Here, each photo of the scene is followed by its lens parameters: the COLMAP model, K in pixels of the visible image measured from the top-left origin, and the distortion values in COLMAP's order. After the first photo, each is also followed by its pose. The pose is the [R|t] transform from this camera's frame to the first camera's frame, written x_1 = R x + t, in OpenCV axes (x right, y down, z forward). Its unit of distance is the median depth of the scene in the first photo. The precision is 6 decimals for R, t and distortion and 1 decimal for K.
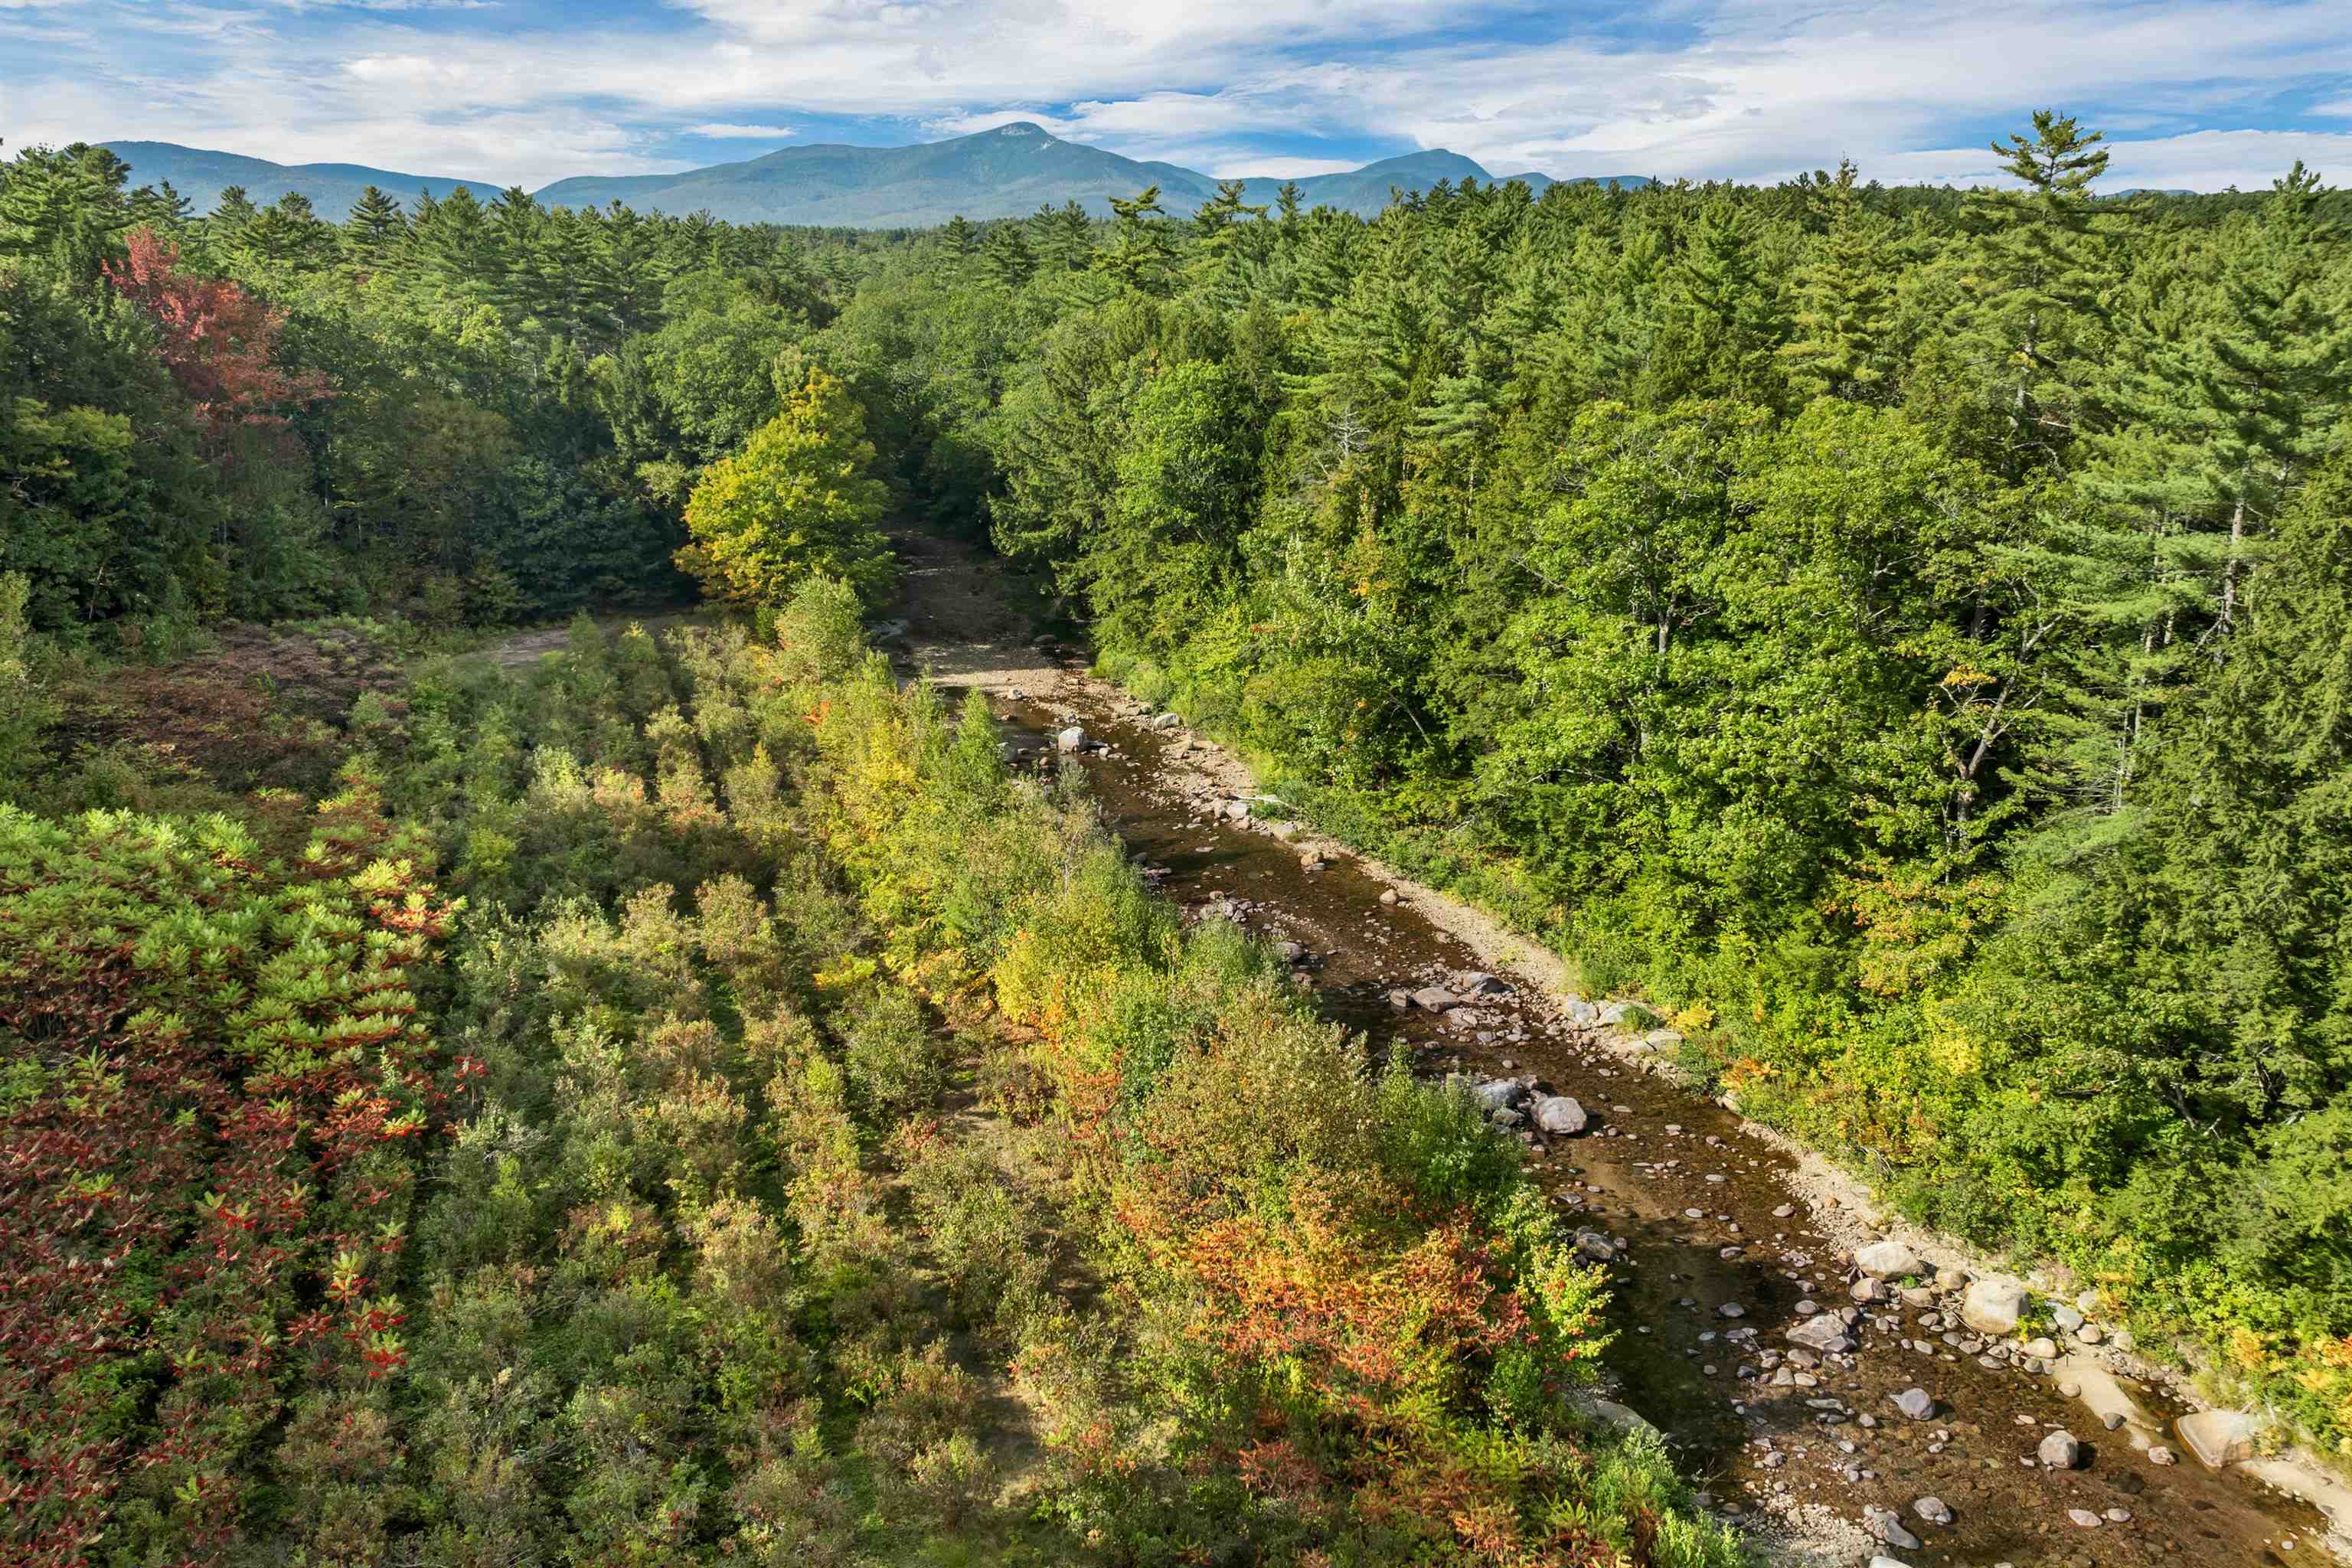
lens RADIAL K [[1730.9, 0, 1143.3], [0, 1730.9, 717.0], [0, 0, 1]] dist [-0.058657, 0.026879]
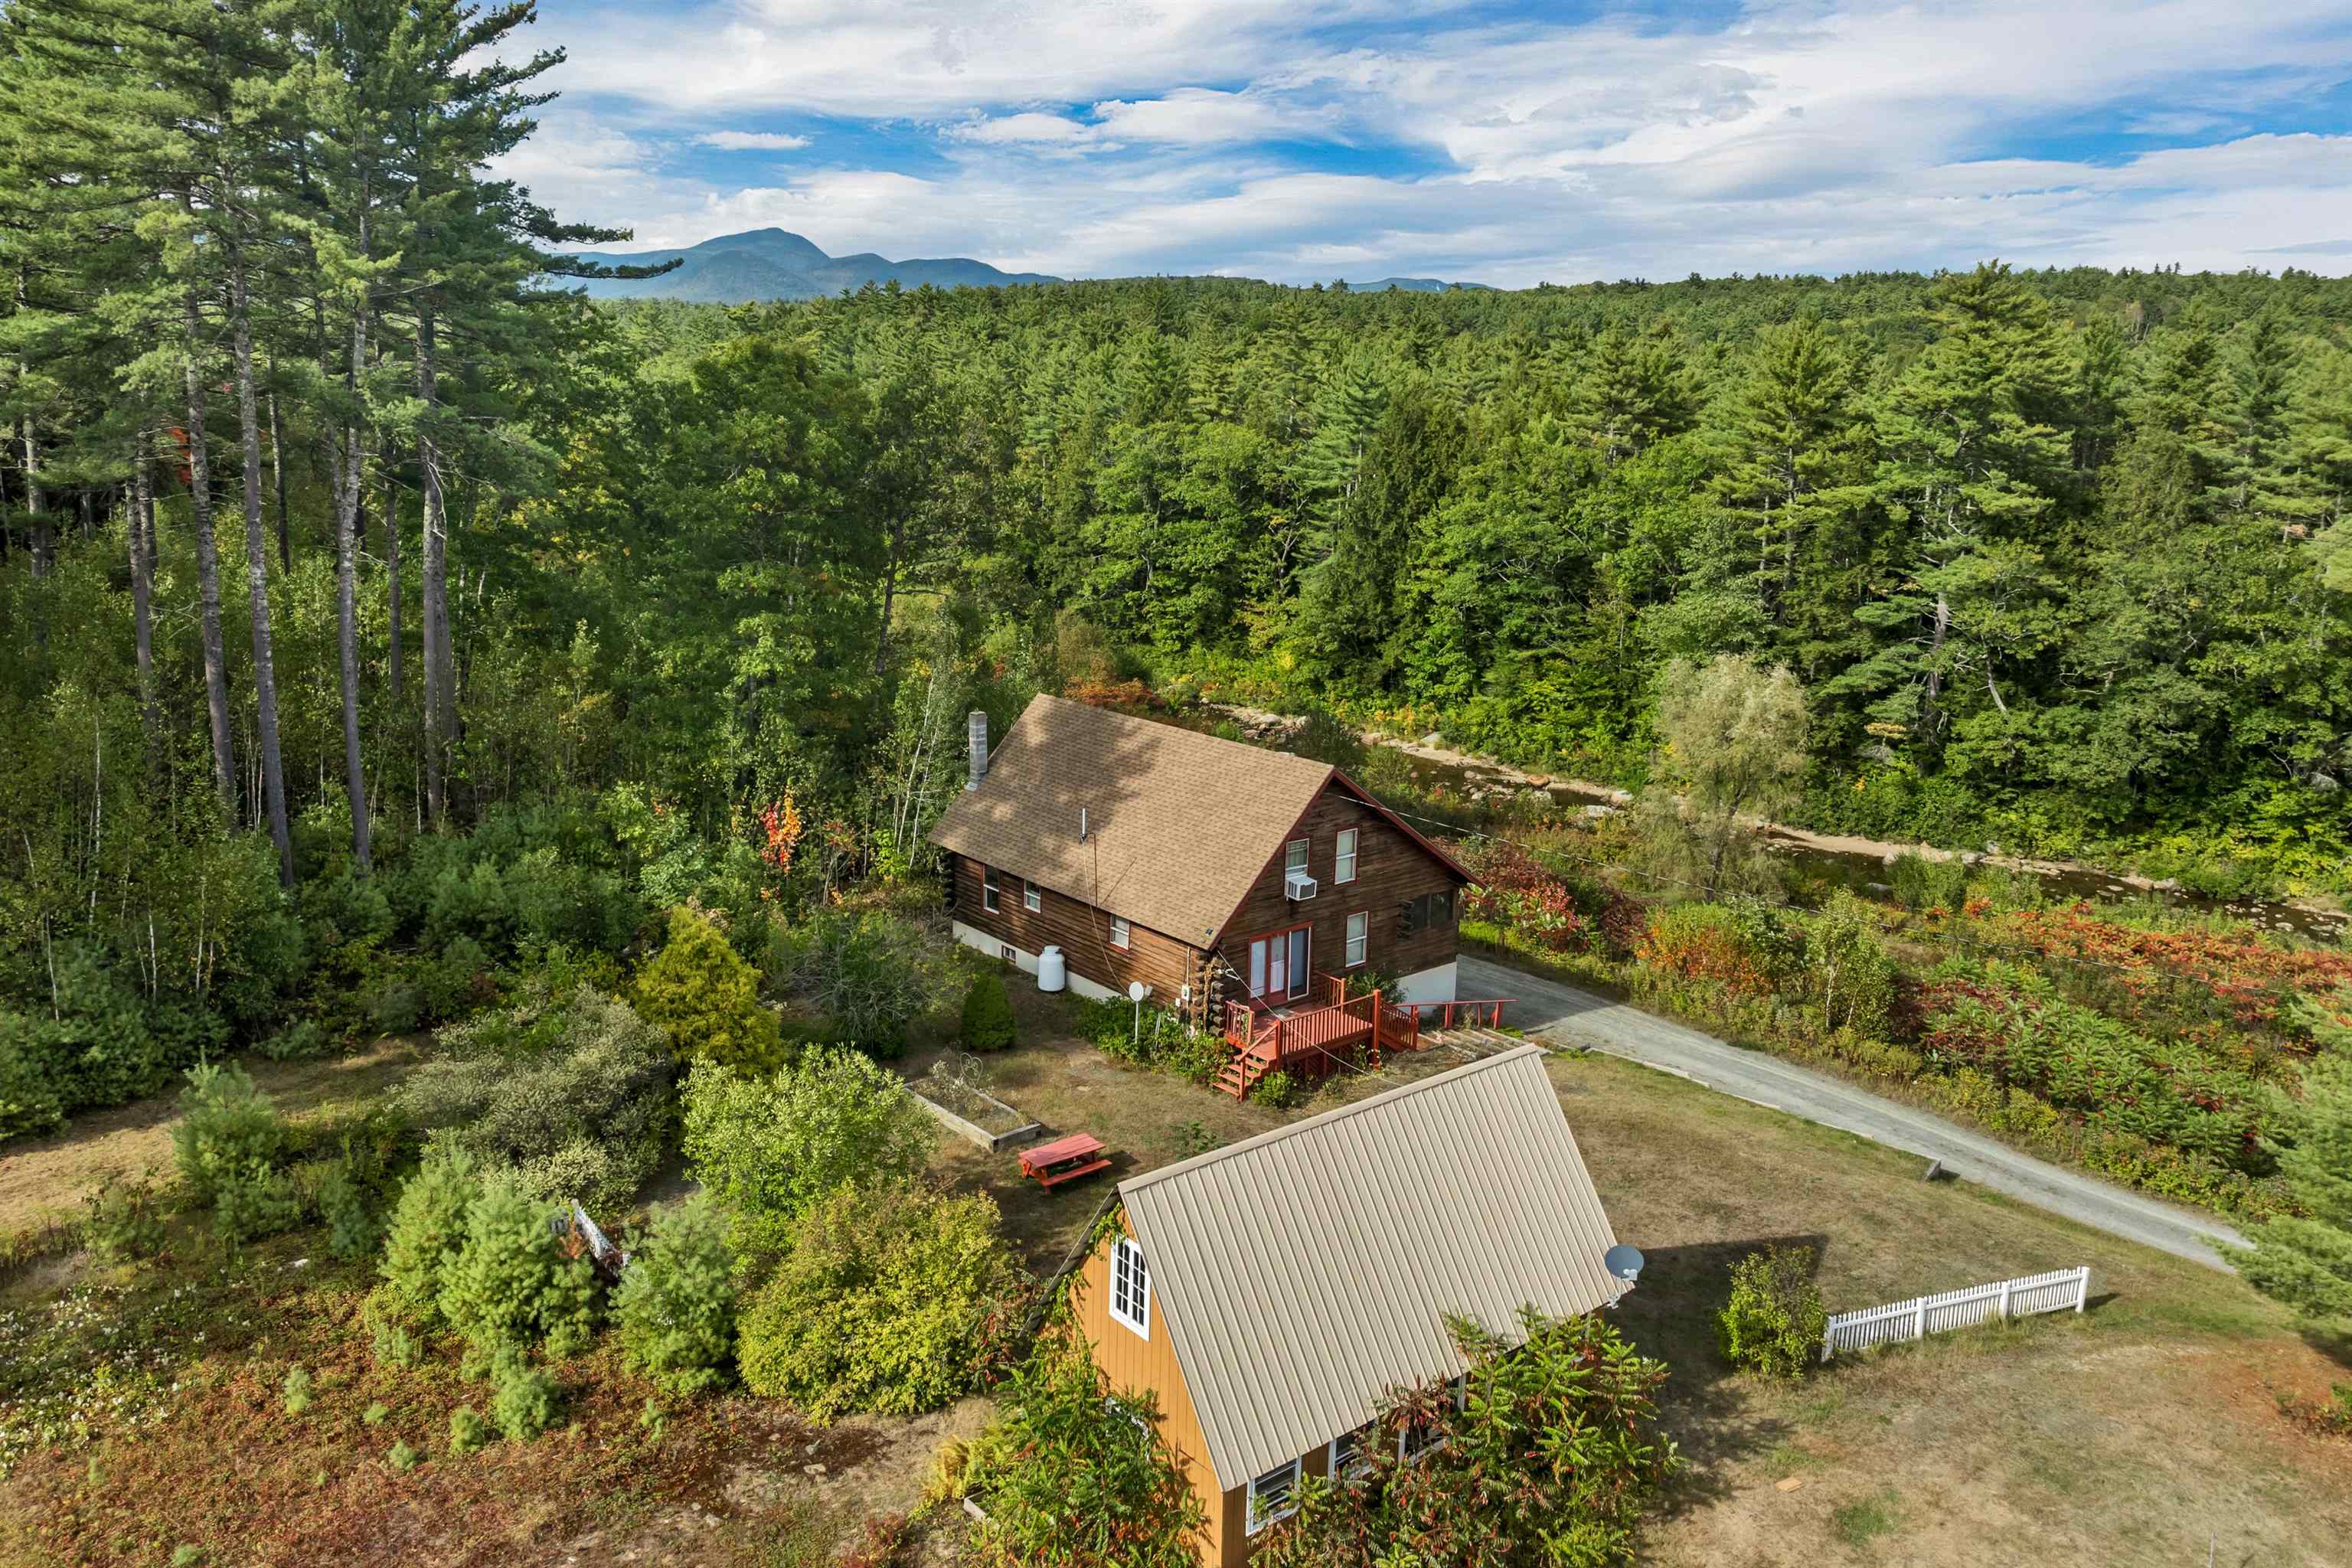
lens RADIAL K [[1730.9, 0, 1131.1], [0, 1730.9, 749.6], [0, 0, 1]] dist [-0.058657, 0.026879]
pose [[0.934271, -0.073582, 0.348889, -0.491018], [0.082173, 0.996569, -0.009866, 0.241211], [-0.346966, 0.037887, 0.937112, -1.005288]]
